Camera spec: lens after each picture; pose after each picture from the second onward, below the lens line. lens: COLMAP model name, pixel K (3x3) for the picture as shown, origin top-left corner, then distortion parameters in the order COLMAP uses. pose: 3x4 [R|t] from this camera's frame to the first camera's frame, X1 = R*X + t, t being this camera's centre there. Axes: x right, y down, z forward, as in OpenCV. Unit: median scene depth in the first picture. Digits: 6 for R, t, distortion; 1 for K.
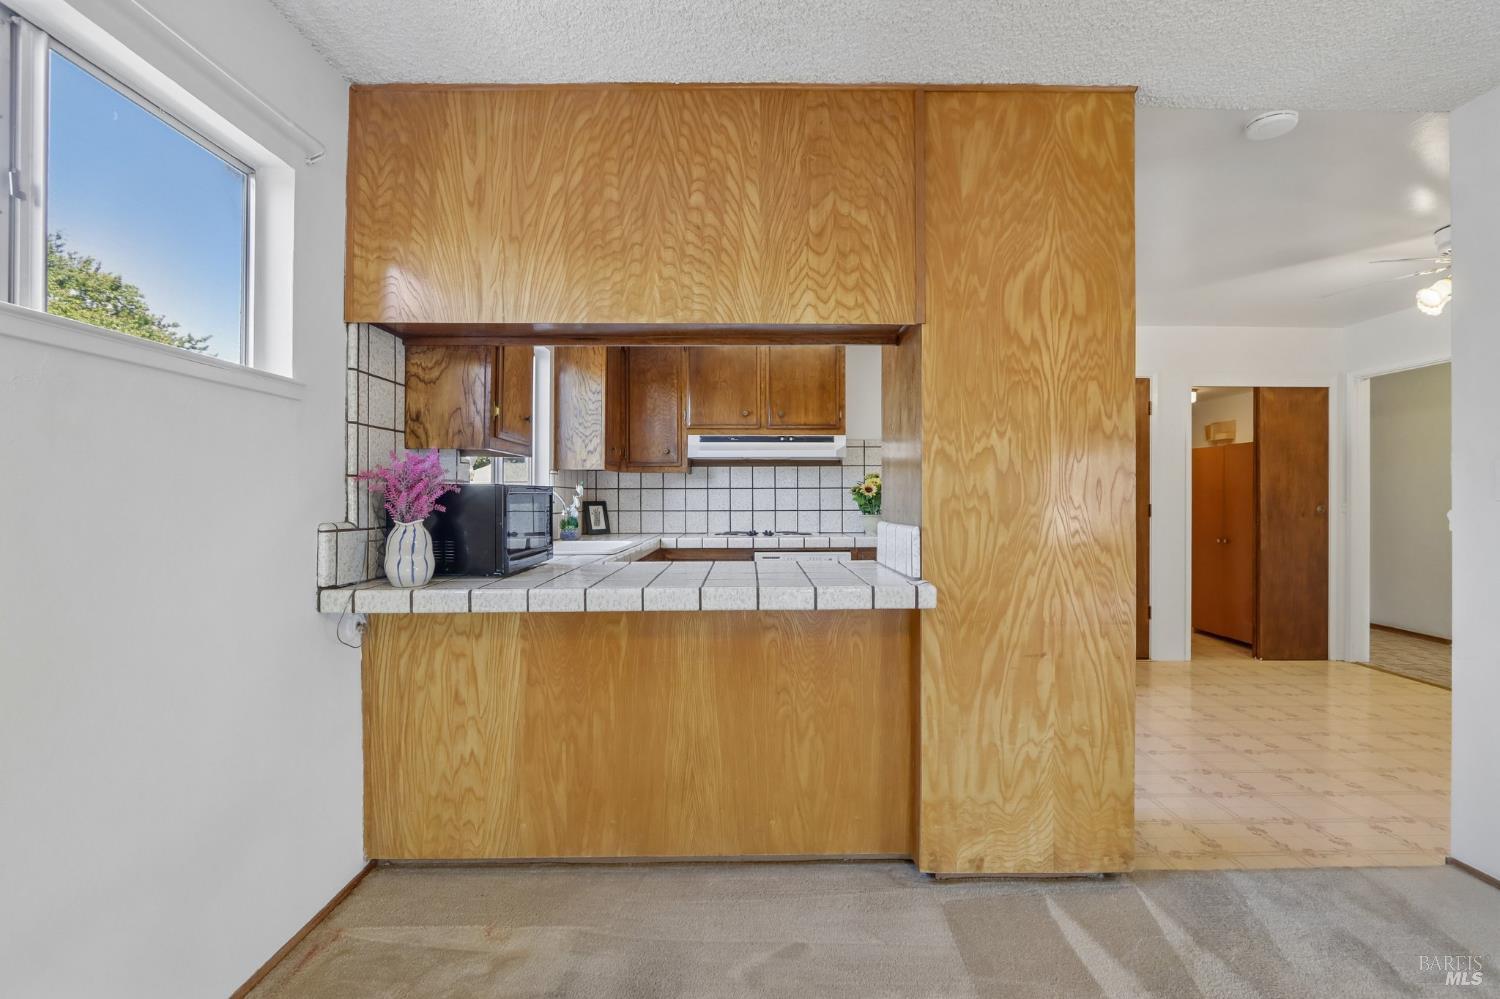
lens RADIAL K [[719.5, 0, 760.0], [0, 719.5, 496.1], [0, 0, 1]] dist [-0.003416, 0.000295]
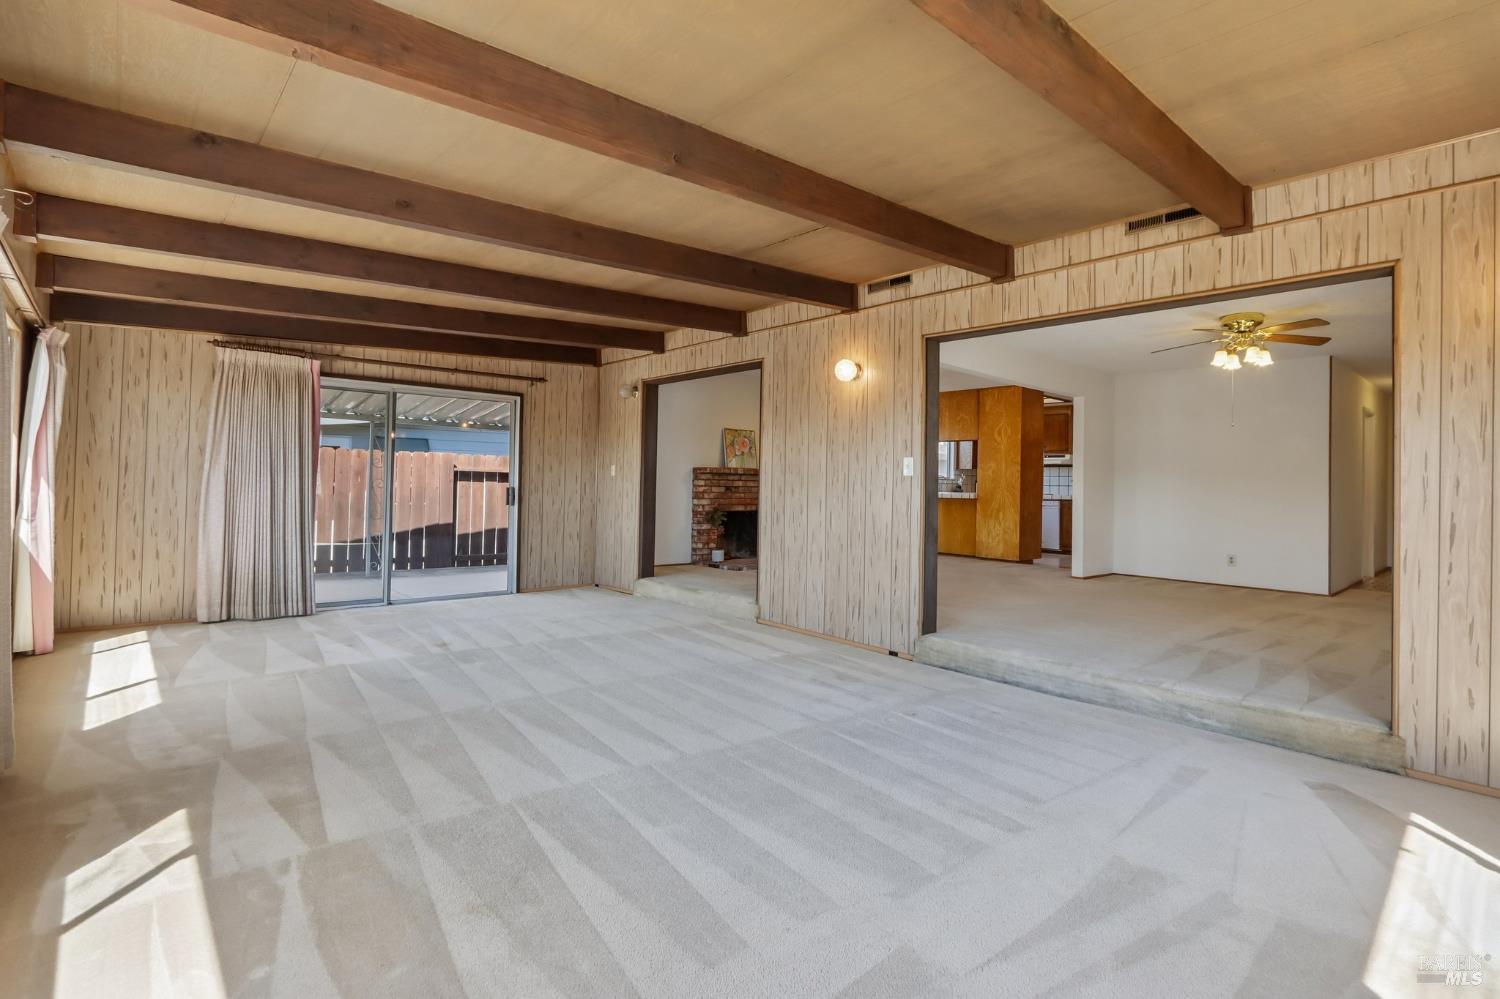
lens RADIAL K [[695.2, 0, 761.7], [0, 695.2, 493.2], [0, 0, 1]] dist [-0.011822, 0.001450]
pose [[0.678075, 0.020766, -0.734700, 2.590026], [-0.015627, 0.999782, 0.013835, 0.071109], [0.734827, 0.002100, 0.678252, -3.093931]]
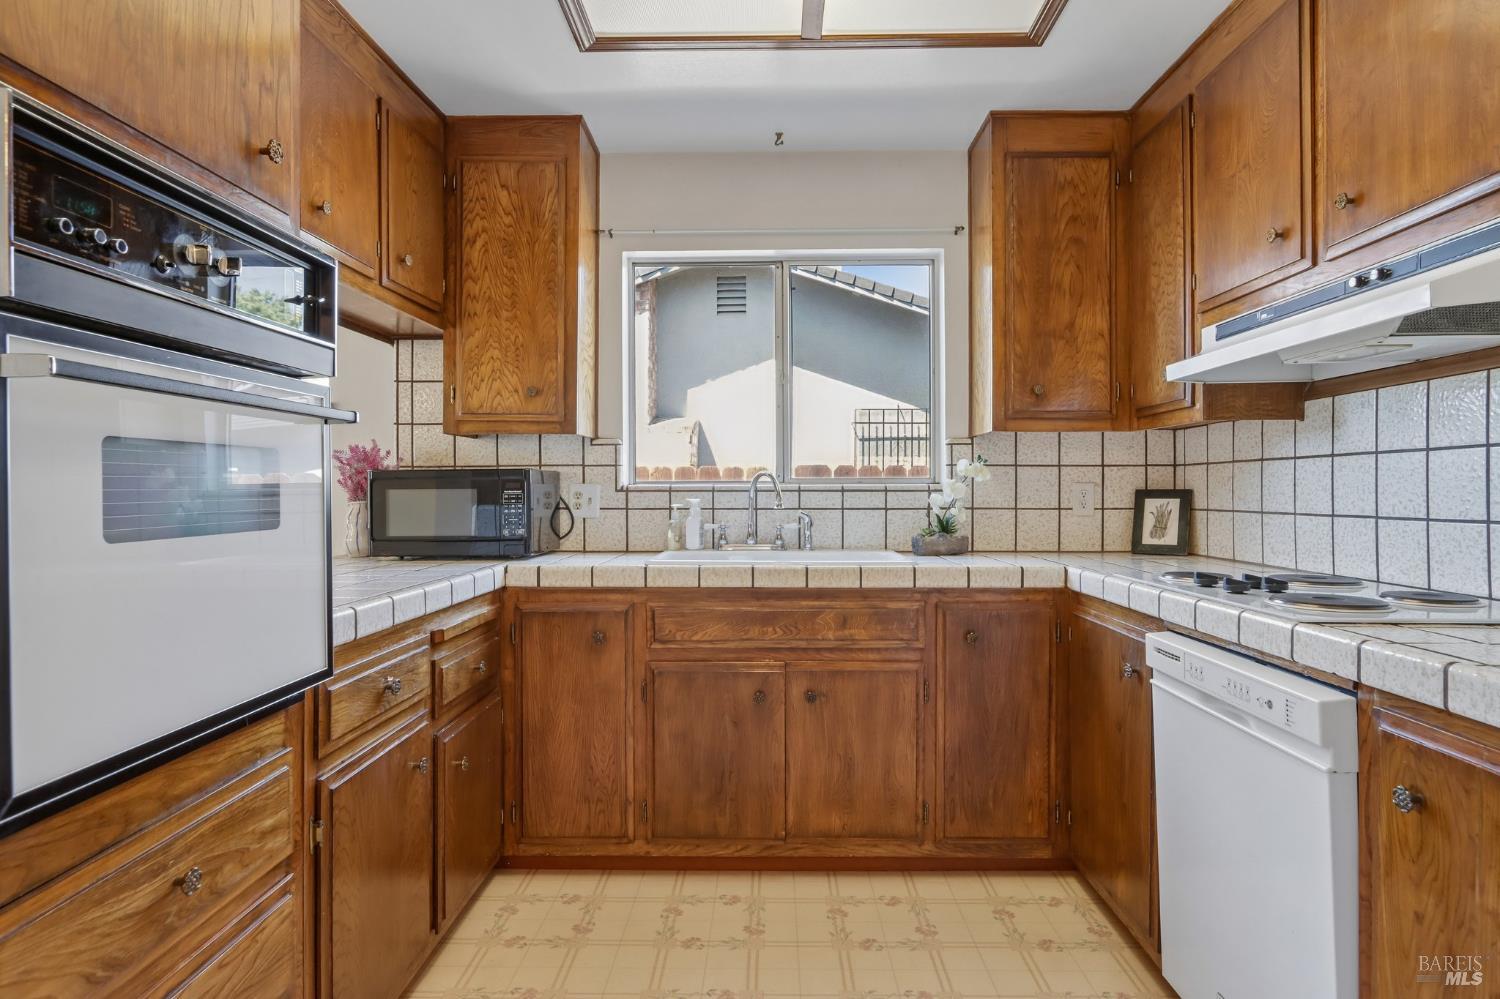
lens RADIAL K [[830.8, 0, 762.5], [0, 830.8, 490.2], [0, 0, 1]] dist [-0.007100, 0.001594]
pose [[-0.022218, -0.000473, -0.999753, 0.857122], [0.005705, 0.999984, -0.000600, 0.014453], [0.999737, -0.005717, -0.022215, 1.696408]]
